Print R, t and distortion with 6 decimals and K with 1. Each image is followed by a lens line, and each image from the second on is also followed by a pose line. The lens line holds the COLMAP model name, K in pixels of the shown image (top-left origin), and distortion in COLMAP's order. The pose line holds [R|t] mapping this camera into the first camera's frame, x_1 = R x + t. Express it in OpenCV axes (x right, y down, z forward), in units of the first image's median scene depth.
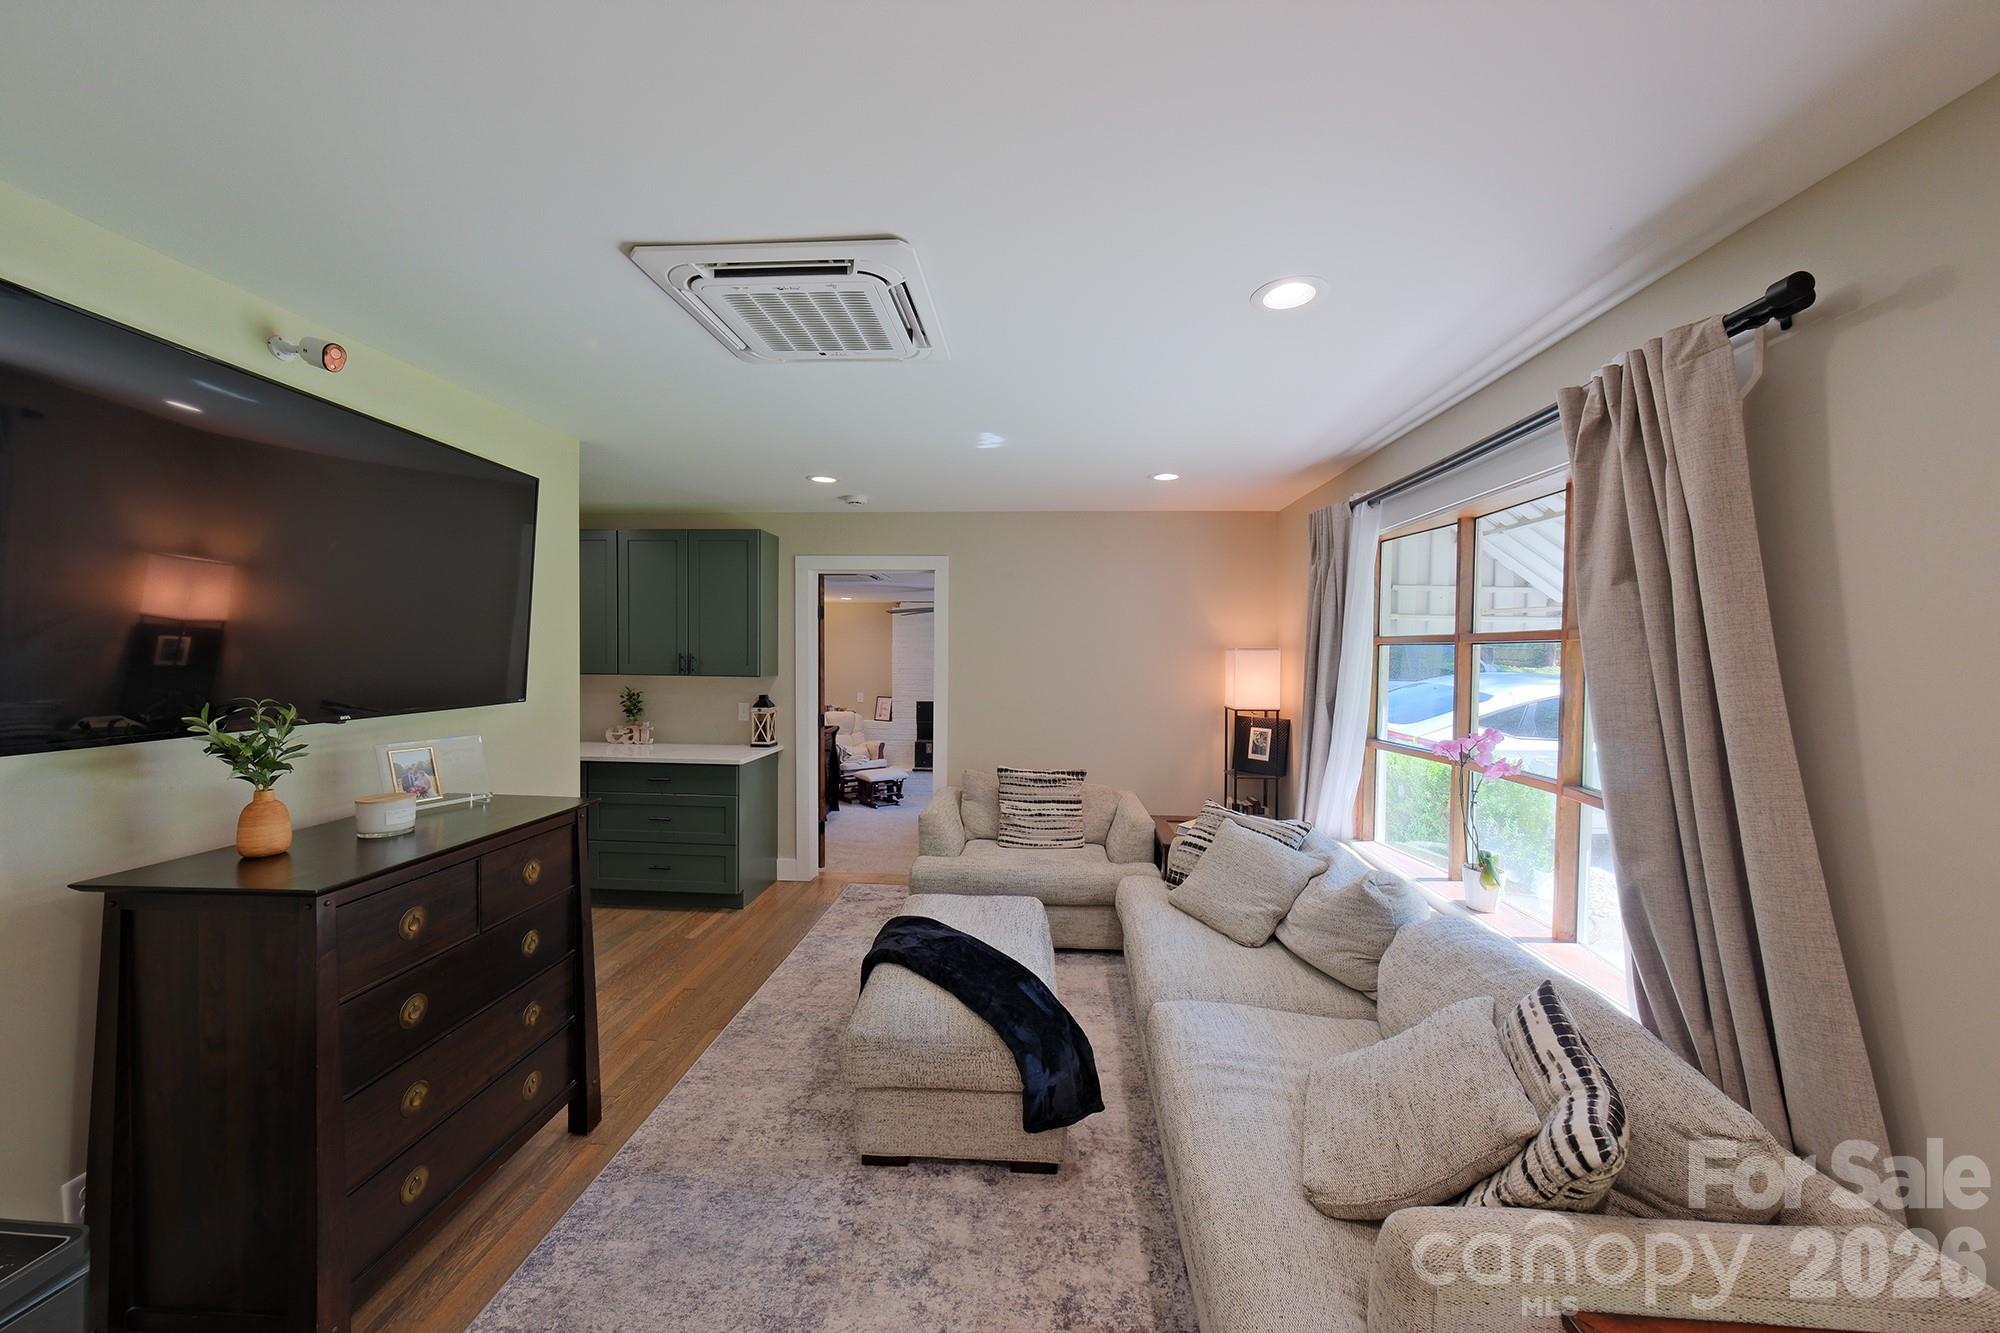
lens RADIAL K [[715.0, 0, 997.1], [0, 715.0, 670.7], [0, 0, 1]] dist [-0.010467, 0.007395]
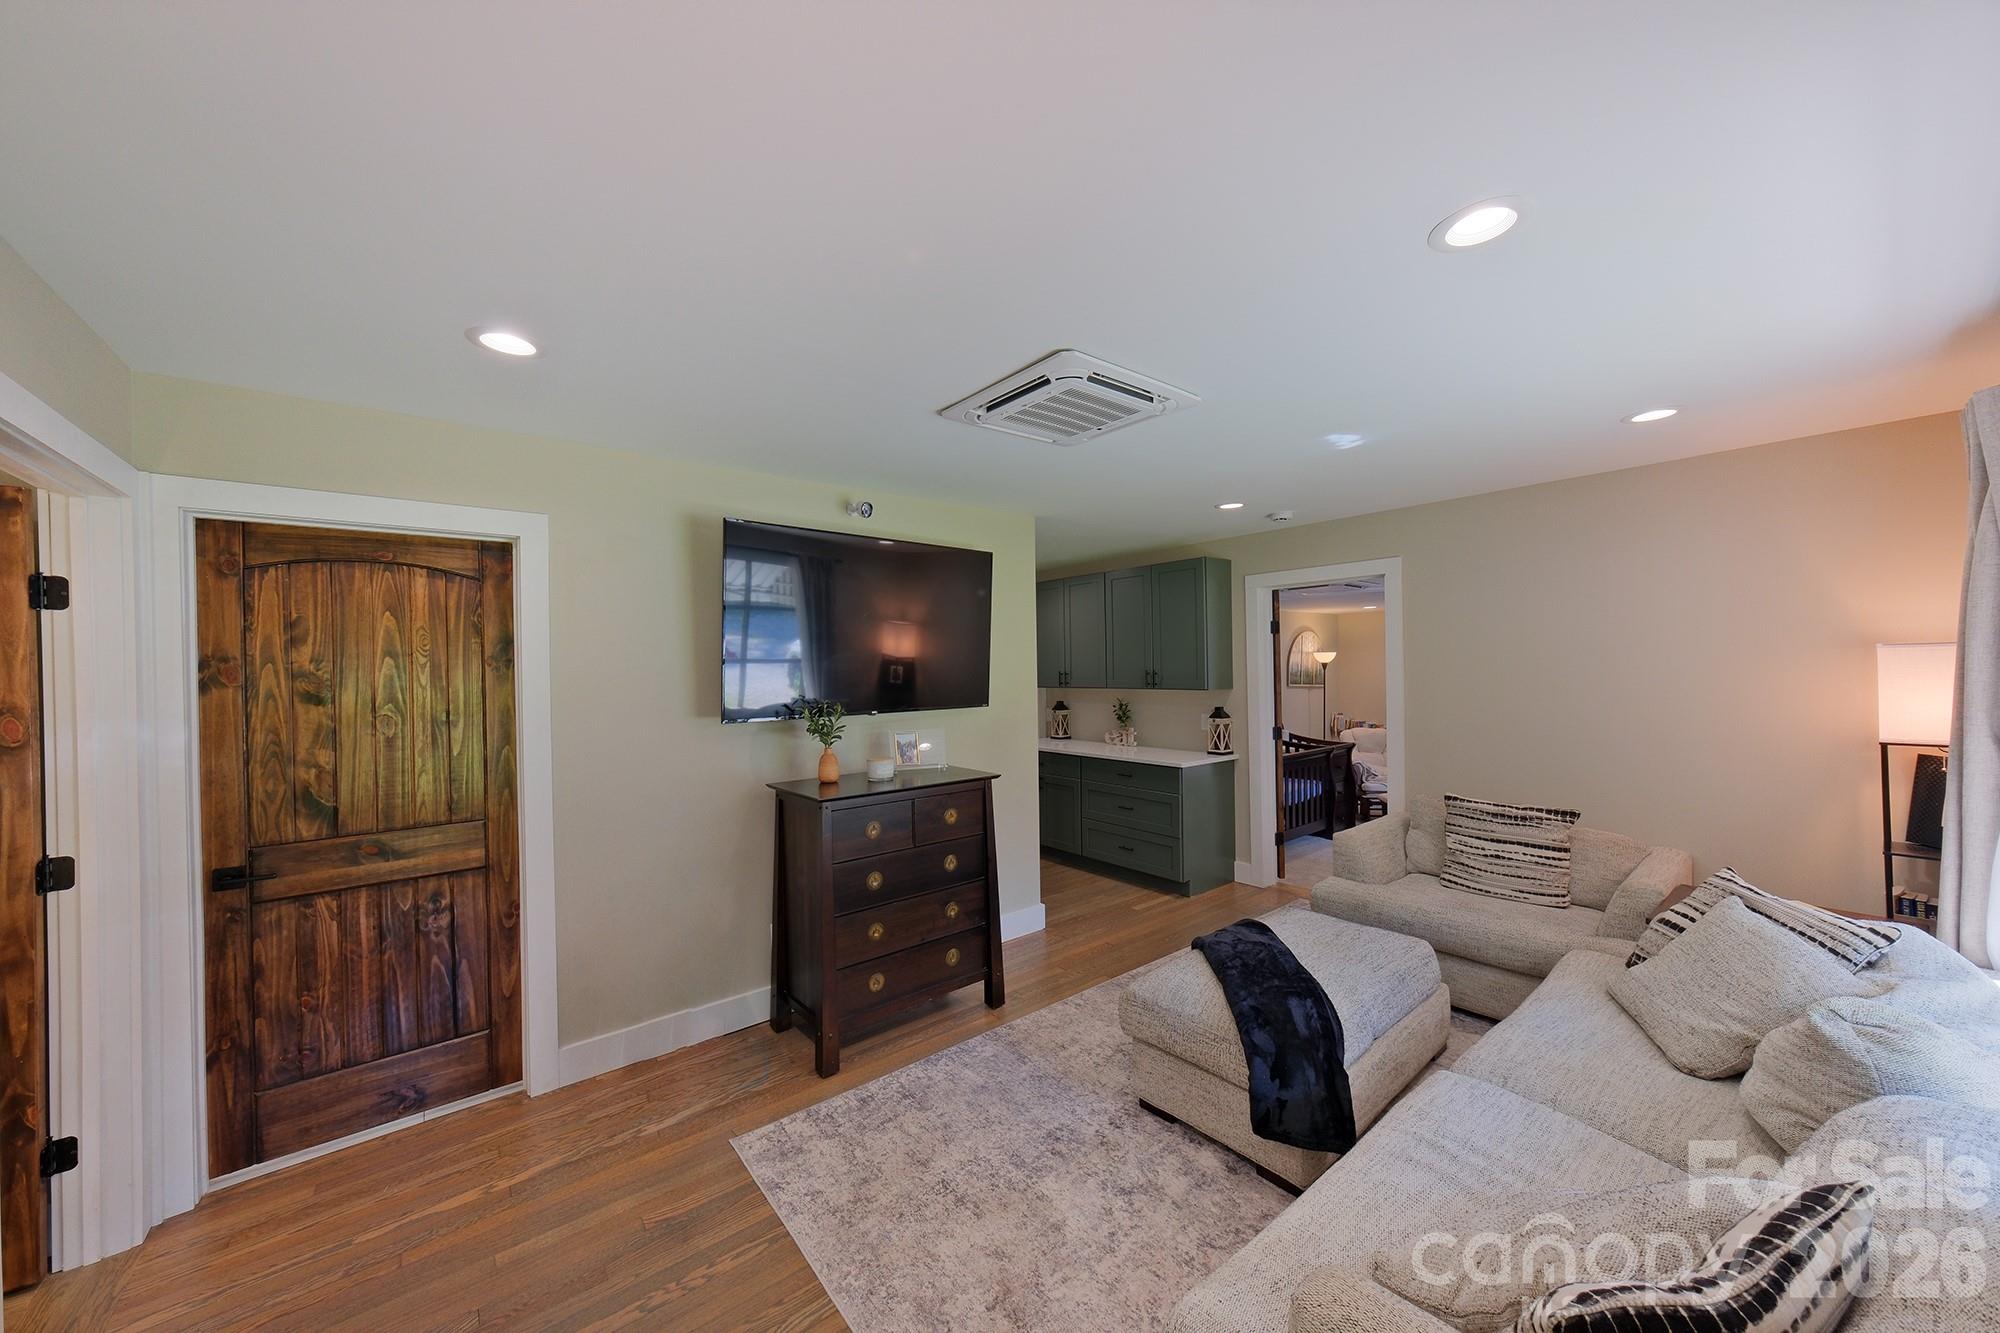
lens RADIAL K [[715.4, 0, 994.5], [0, 715.4, 672.3], [0, 0, 1]] dist [-0.010242, 0.007442]
pose [[0.676400, -0.019762, -0.736269, 0.361163], [0.005579, 0.999749, -0.021709, 0.004335], [0.736513, 0.010576, 0.676341, 0.017286]]
